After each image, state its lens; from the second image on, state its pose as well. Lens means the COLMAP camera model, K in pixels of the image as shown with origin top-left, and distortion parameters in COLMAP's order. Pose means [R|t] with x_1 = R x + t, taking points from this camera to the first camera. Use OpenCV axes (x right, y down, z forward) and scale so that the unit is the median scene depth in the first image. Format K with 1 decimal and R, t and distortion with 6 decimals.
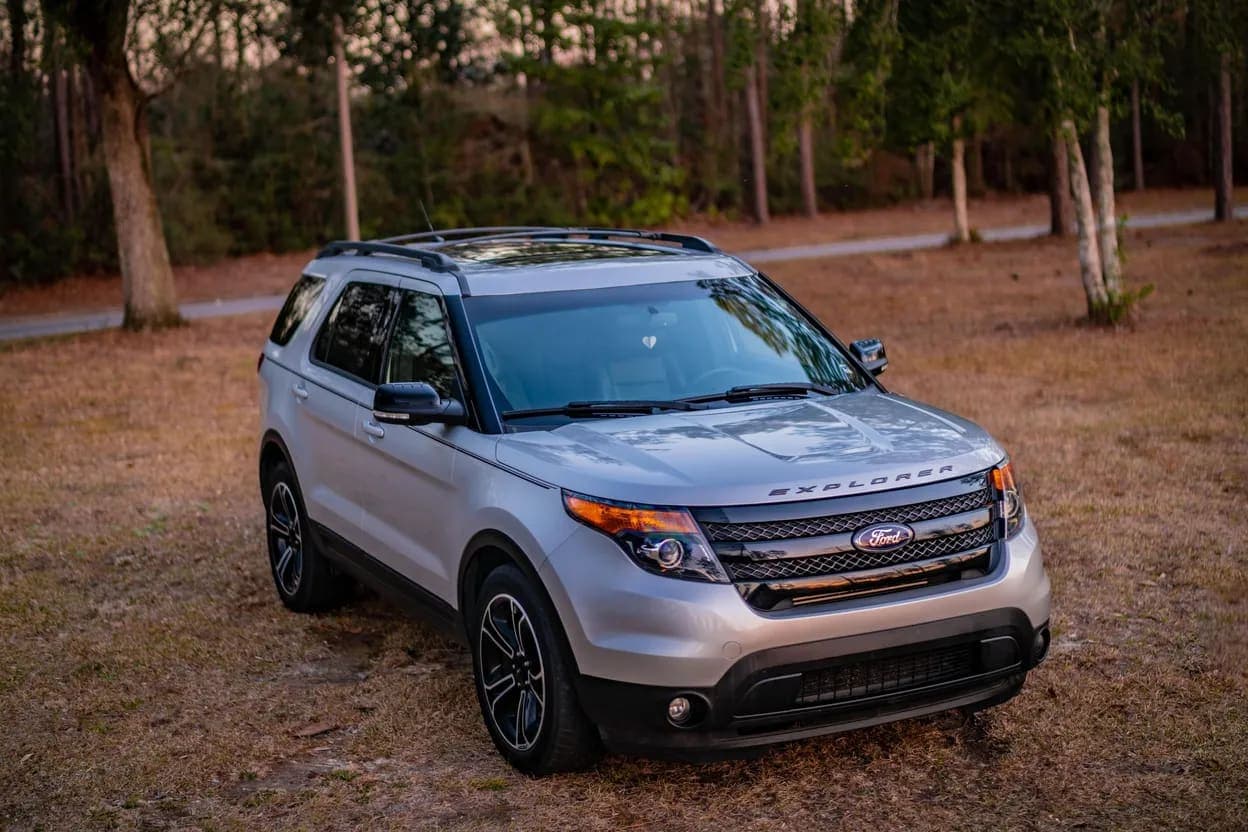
lens RADIAL K [[1895.7, 0, 624.0], [0, 1895.7, 416.0], [0, 0, 1]] dist [-0.029681, -0.030688]
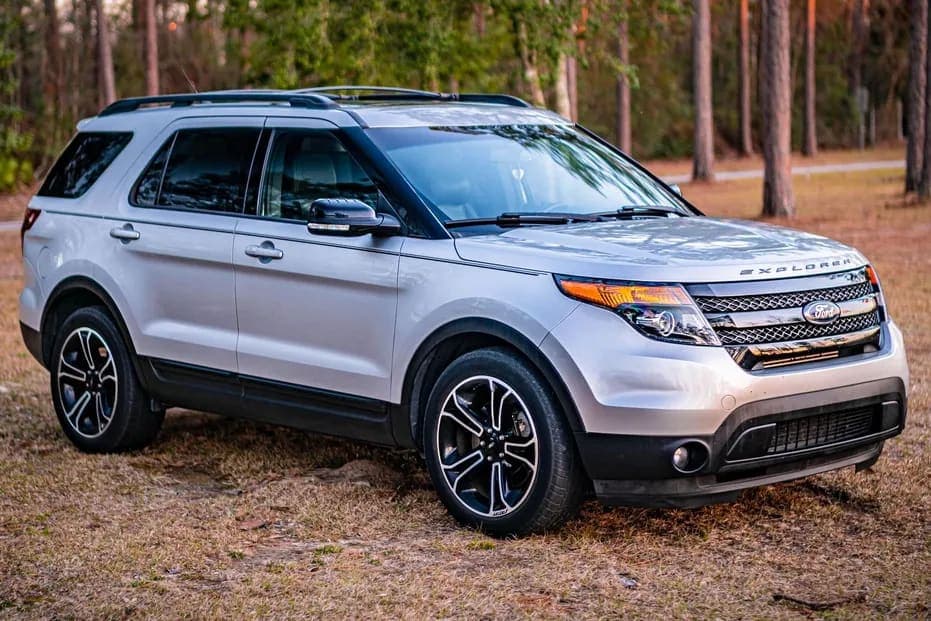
lens RADIAL K [[1900.1, 0, 481.0], [0, 1900.1, 276.7], [0, 0, 1]] dist [-0.031969, 0.010921]
pose [[0.950546, 0.005809, 0.310529, -0.416842], [0.015996, 0.997583, -0.067625, 0.113521], [-0.310171, 0.069248, 0.948156, -0.063120]]
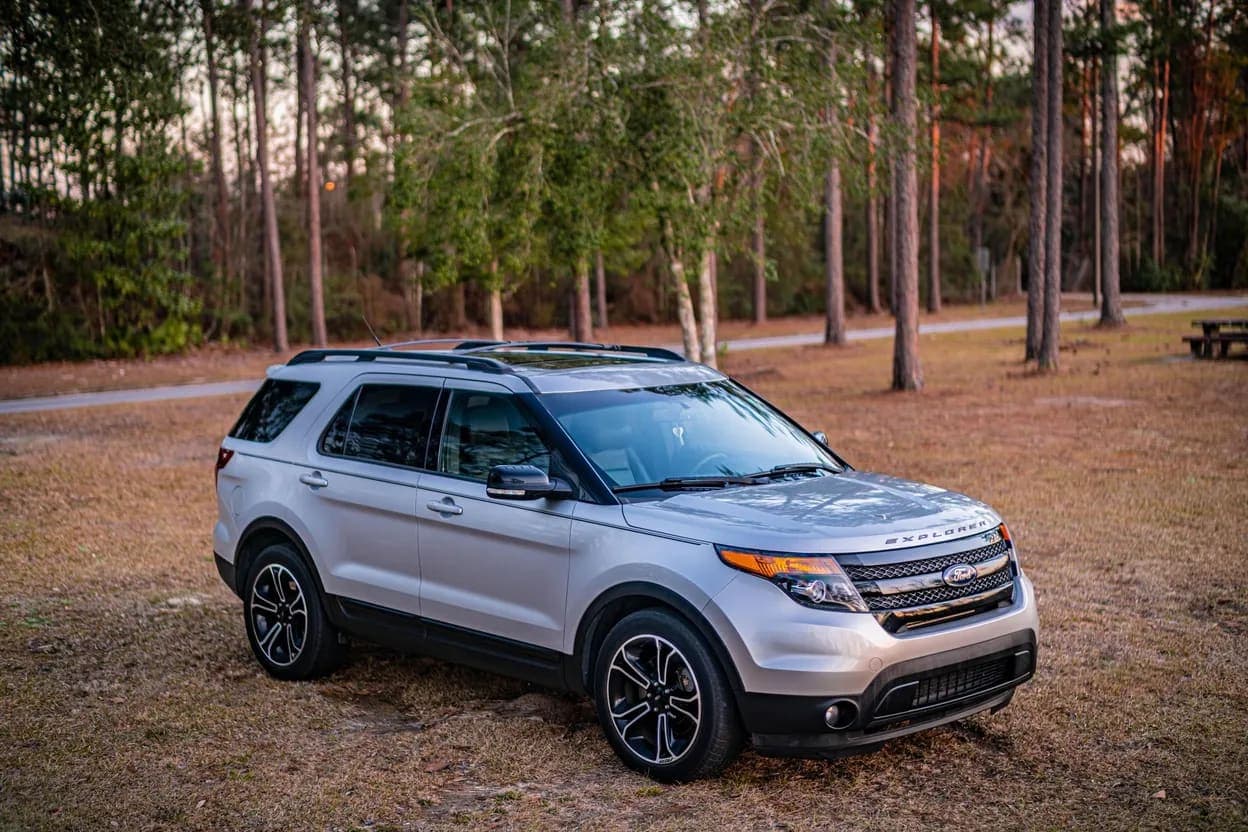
lens RADIAL K [[1797.0, 0, 624.0], [0, 1797.0, 416.0], [0, 0, 1]] dist [-0.017675, -0.070428]
pose [[0.950185, 0.001566, 0.311682, -0.443983], [0.019777, 0.997669, -0.065306, 0.029720], [-0.311058, 0.068217, 0.947940, -0.097612]]
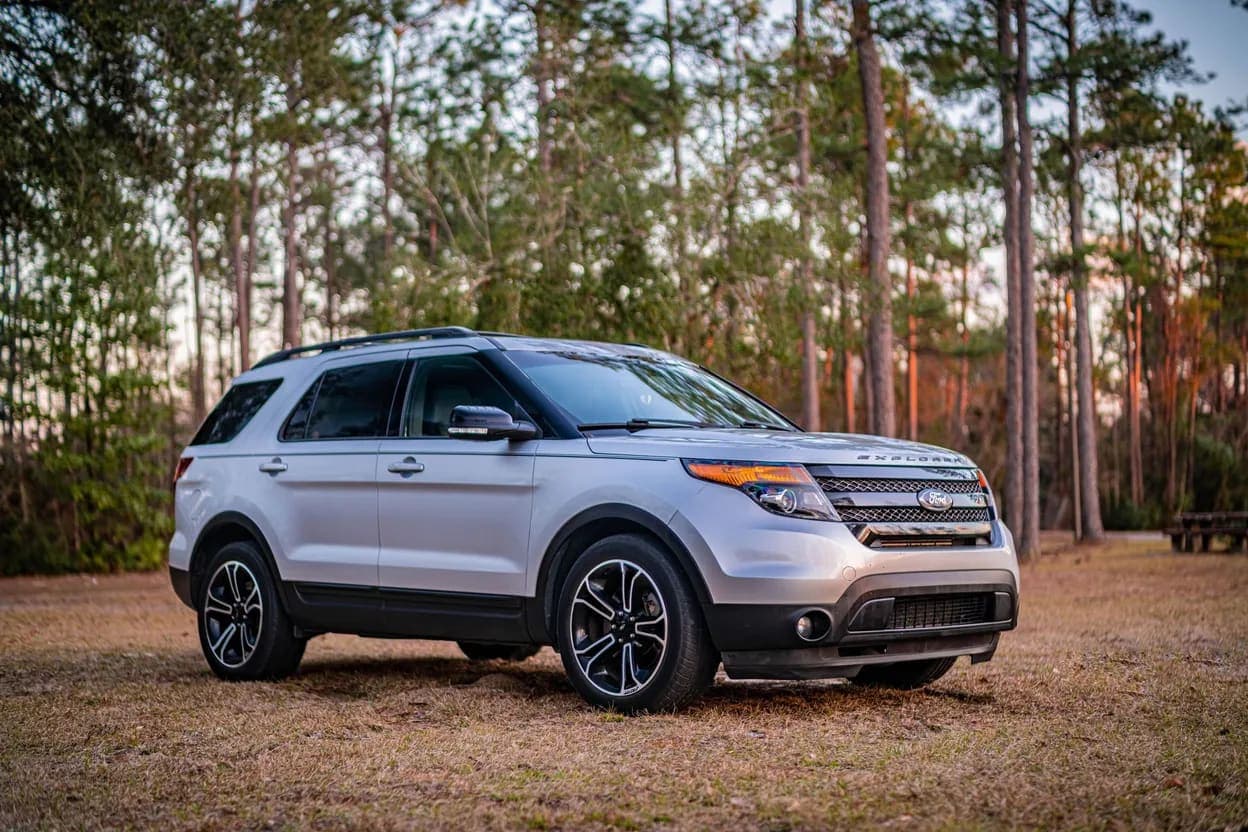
lens RADIAL K [[1797.0, 0, 624.0], [0, 1797.0, 416.0], [0, 0, 1]] dist [-0.017675, -0.070428]
pose [[0.946974, 0.050715, 0.317284, -0.418791], [0.018986, 0.976908, -0.212815, 0.247523], [-0.320750, 0.207554, 0.924143, -0.043683]]
